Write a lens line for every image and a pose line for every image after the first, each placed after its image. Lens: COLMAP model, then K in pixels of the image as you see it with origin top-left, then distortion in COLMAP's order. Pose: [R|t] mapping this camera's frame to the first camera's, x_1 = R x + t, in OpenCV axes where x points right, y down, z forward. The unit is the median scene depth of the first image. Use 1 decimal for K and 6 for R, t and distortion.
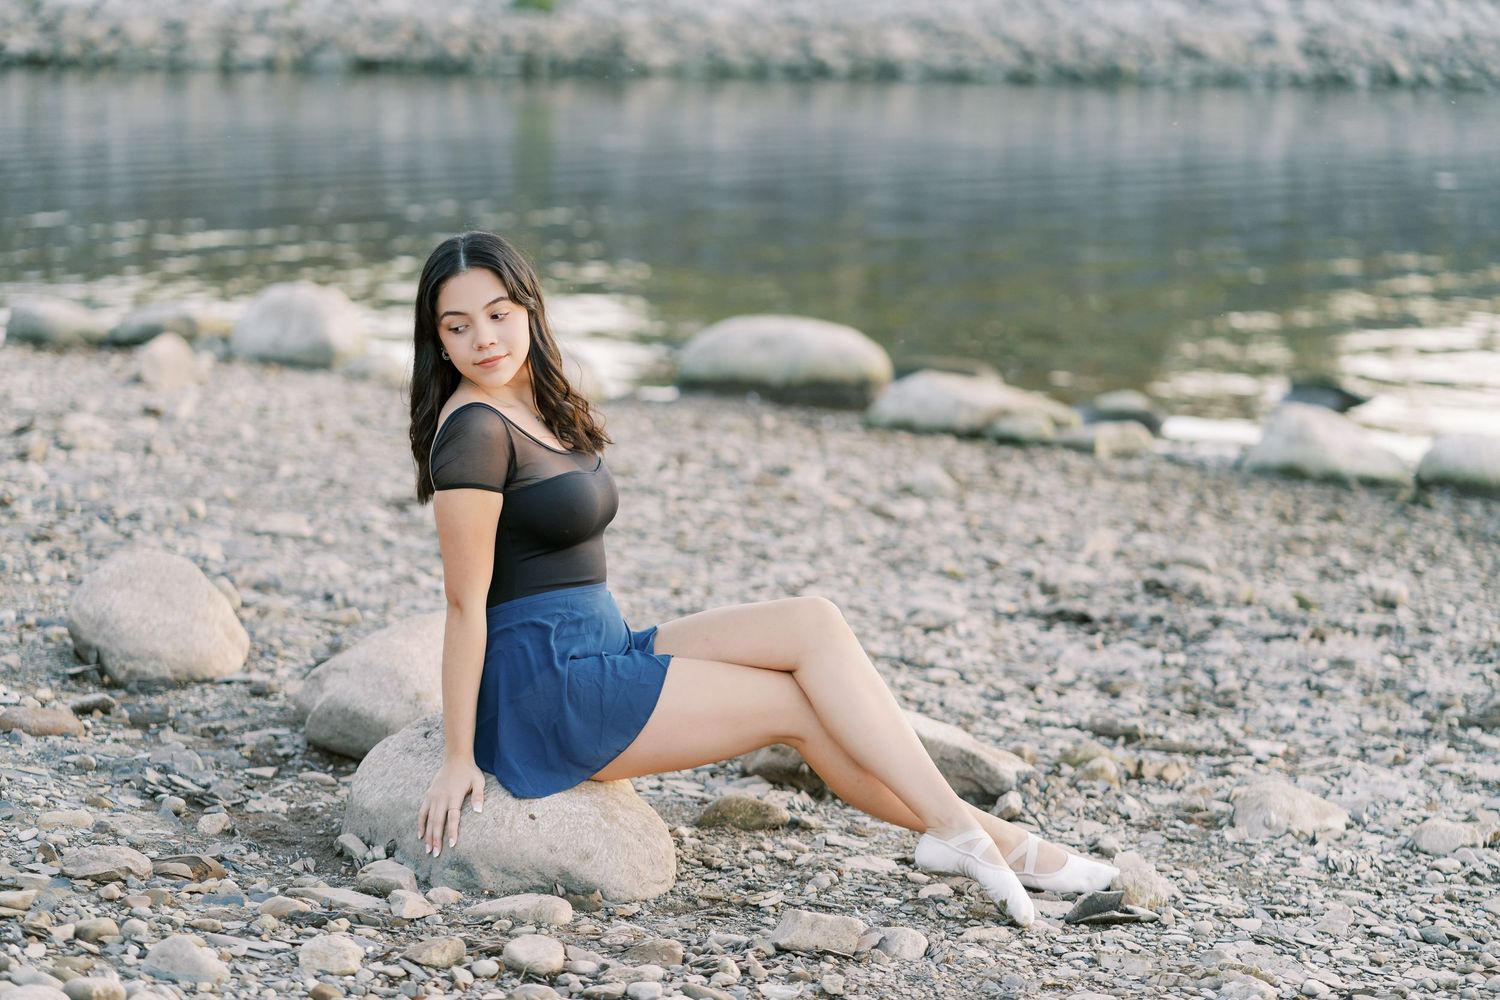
lens RADIAL K [[3500.8, 0, 740.6], [0, 3500.8, 499.7], [0, 0, 1]] dist [0.059593, 0.000000]
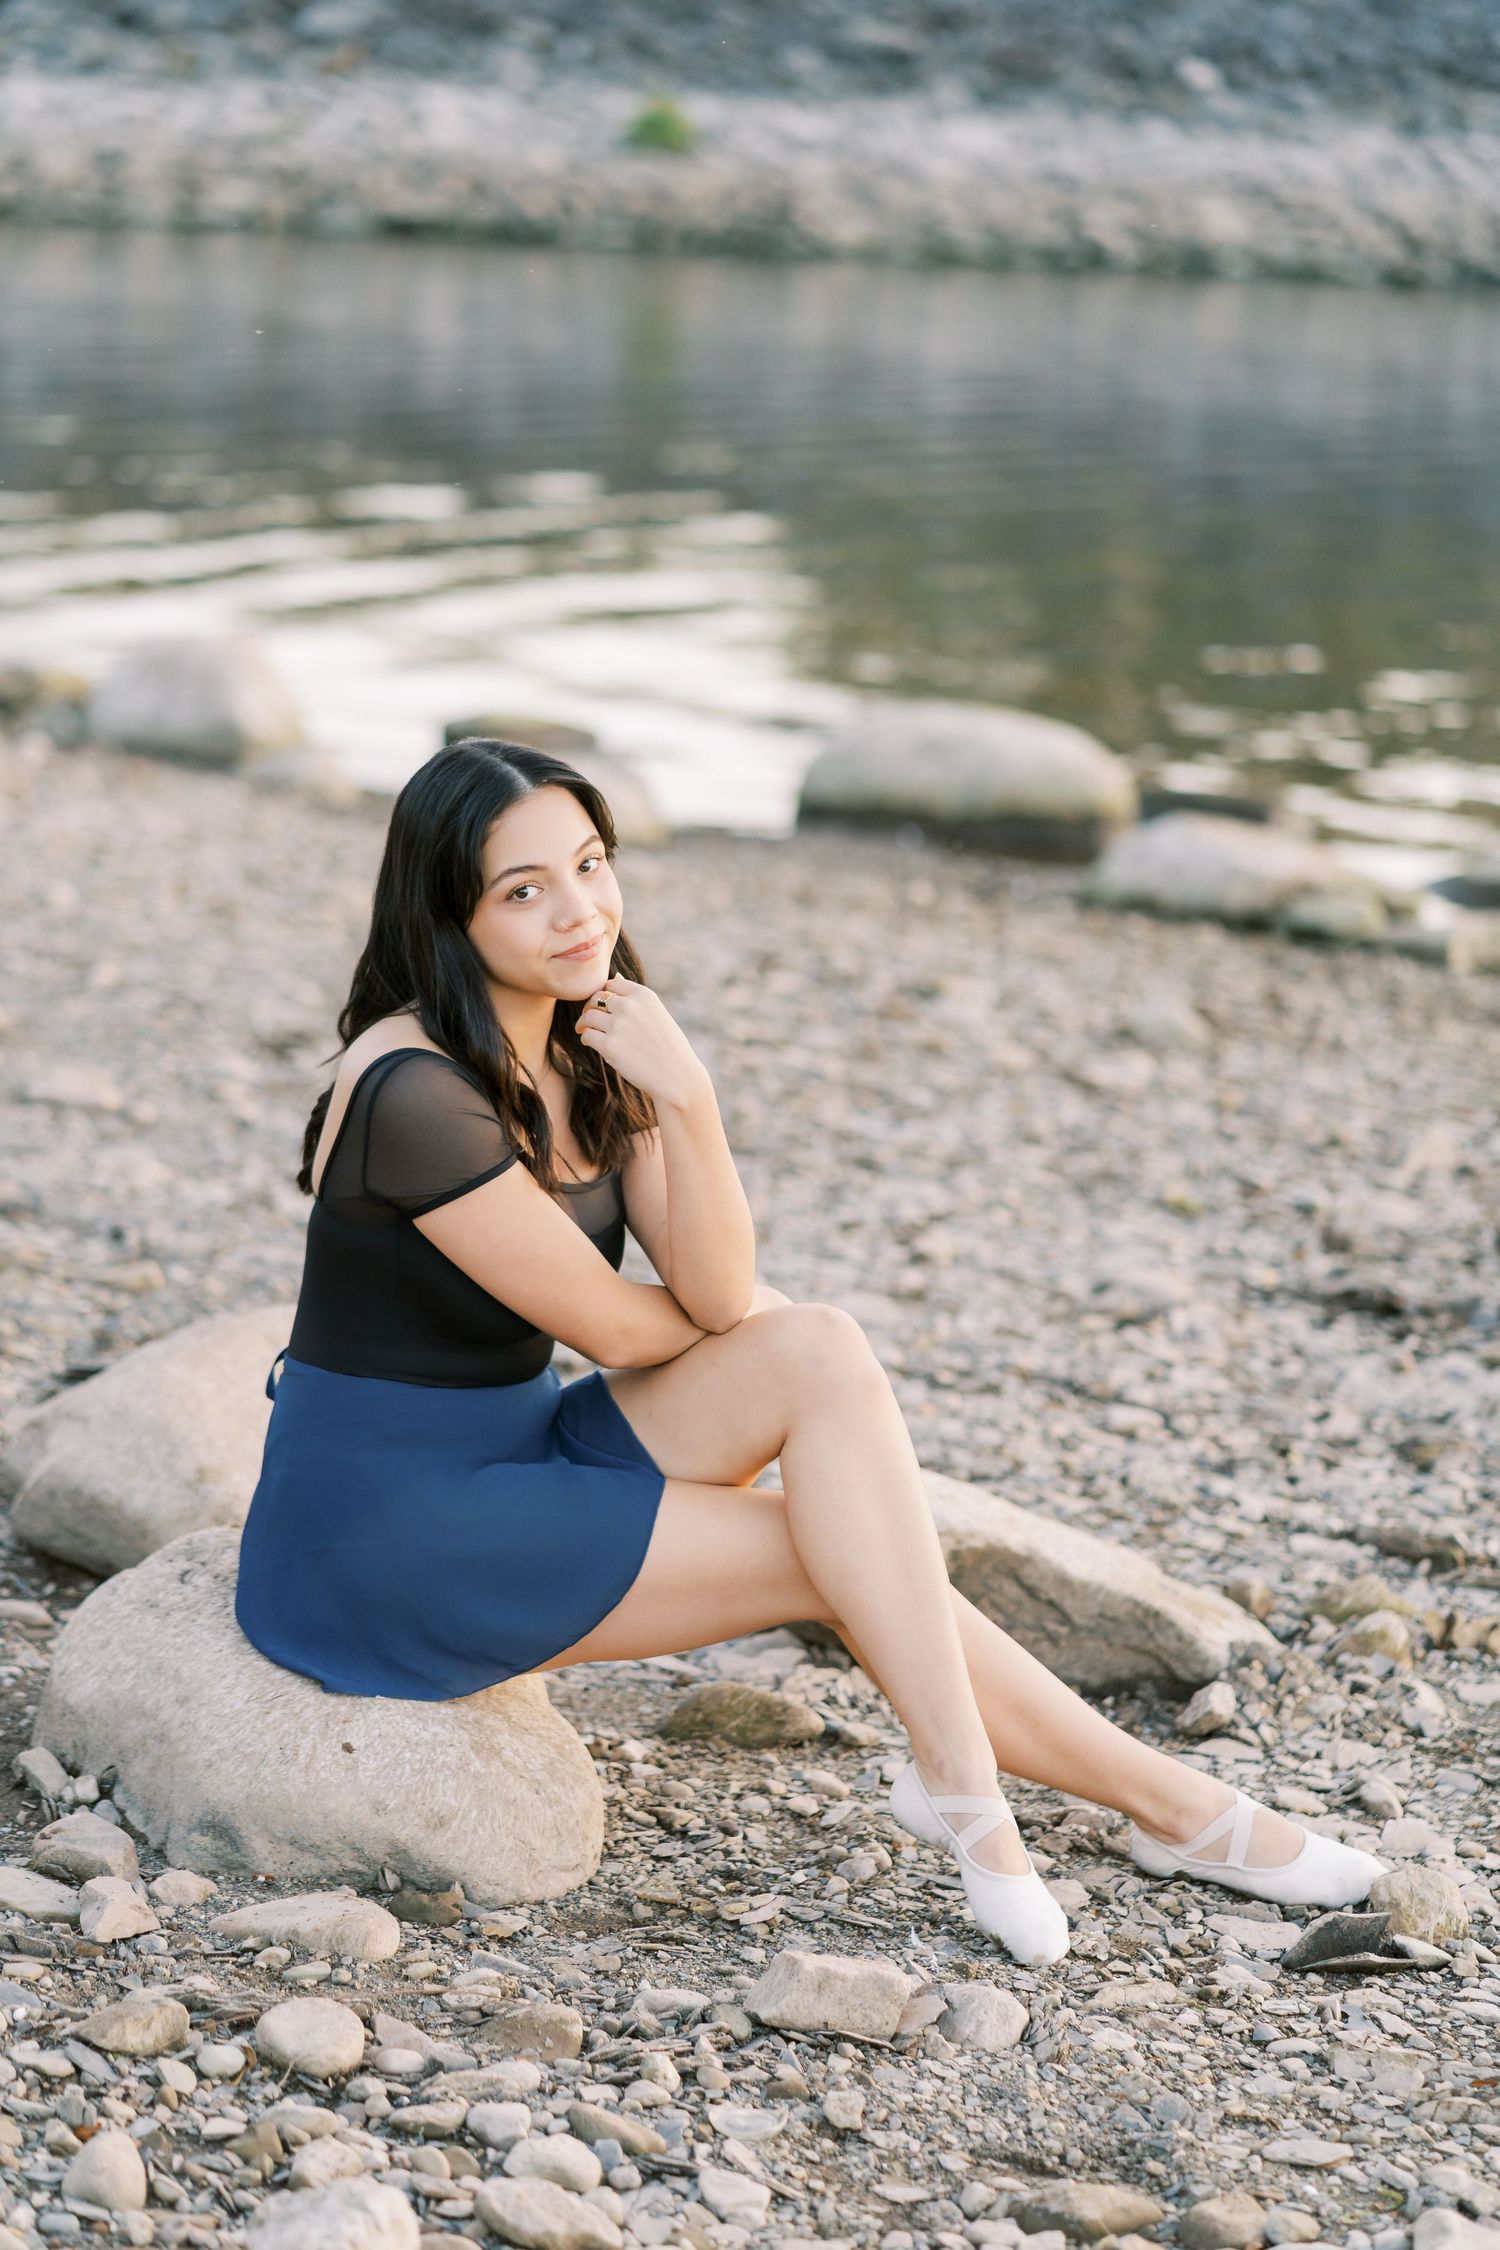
lens RADIAL K [[5251.2, 0, 767.6], [0, 5251.2, 1123.9], [0, 0, 1]] dist [0.059593, 0.000000]
pose [[0.998634, 0.037493, -0.036386, 0.025049], [-0.035774, 0.998265, 0.046773, -0.036975], [0.038077, -0.045408, 0.998243, 0.109478]]
